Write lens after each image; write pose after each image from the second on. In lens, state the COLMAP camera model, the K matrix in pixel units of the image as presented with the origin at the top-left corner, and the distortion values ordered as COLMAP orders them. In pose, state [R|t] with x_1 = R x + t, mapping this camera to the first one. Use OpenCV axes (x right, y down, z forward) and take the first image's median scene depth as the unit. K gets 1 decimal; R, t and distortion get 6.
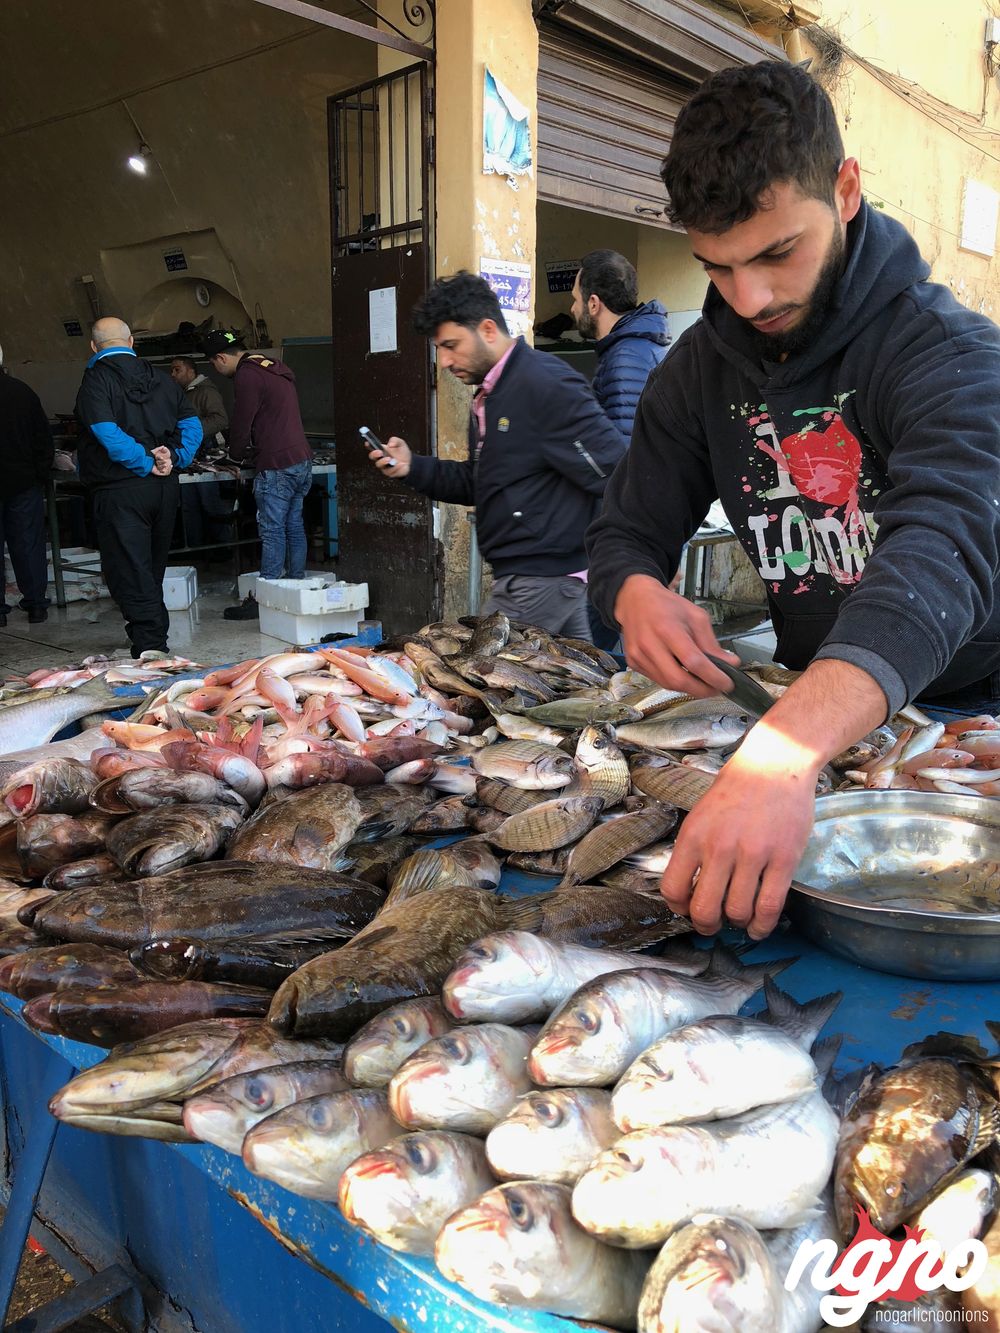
lens RADIAL K [[1103.2, 0, 503.5], [0, 1103.2, 674.3], [0, 0, 1]] dist [0.036666, -0.034285]
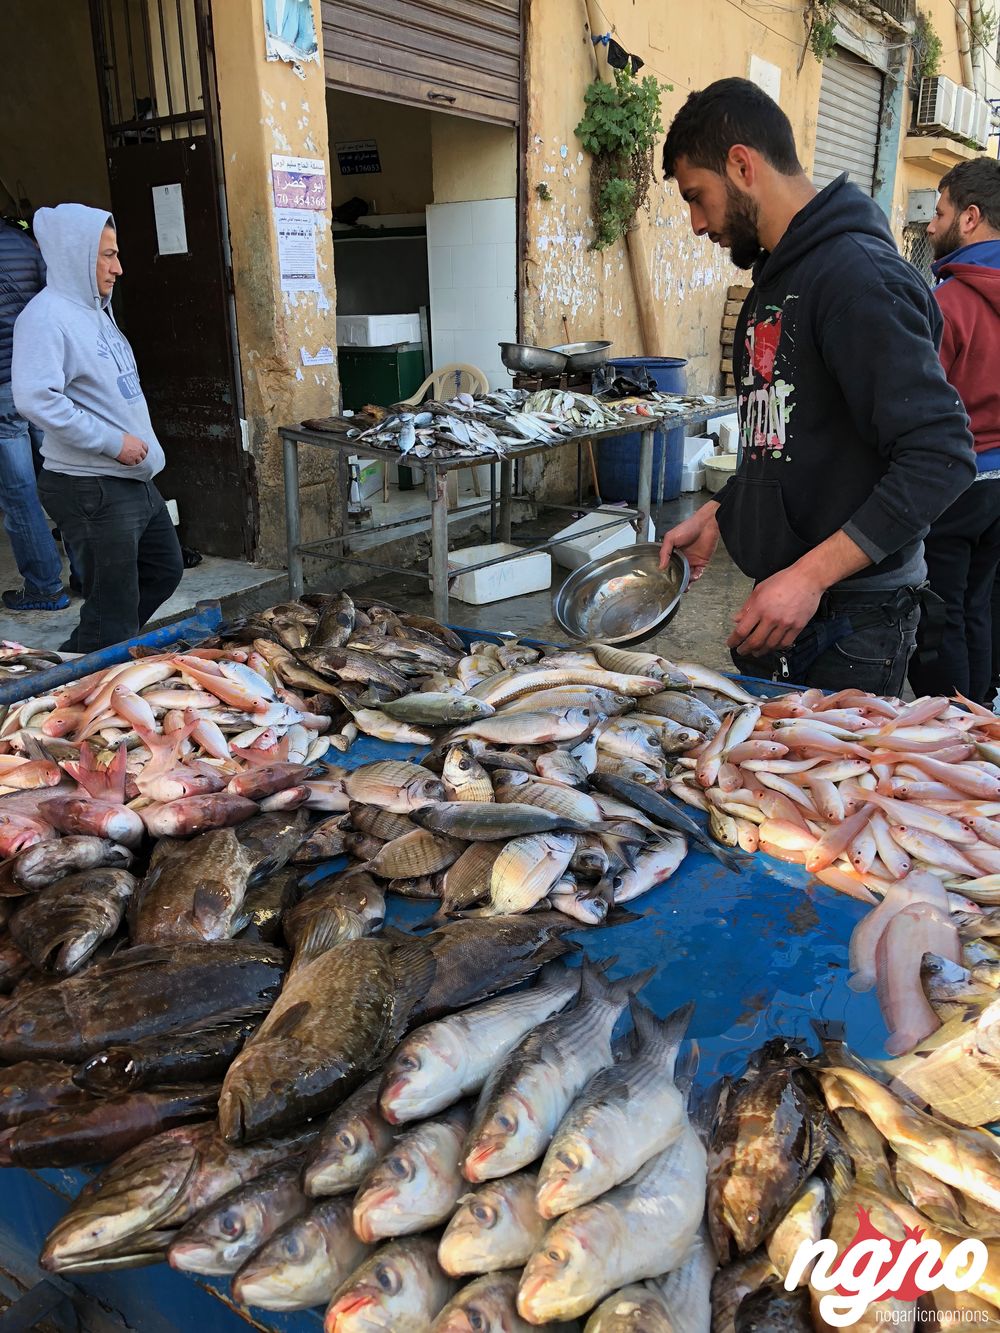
lens RADIAL K [[1103.2, 0, 500.2], [0, 1103.2, 668.6], [0, 0, 1]] dist [0.036666, -0.034285]
pose [[0.984414, -0.071772, 0.160552, -0.045896], [0.052562, 0.991278, 0.120848, -0.164096], [-0.167825, -0.110526, 0.979601, -0.059618]]
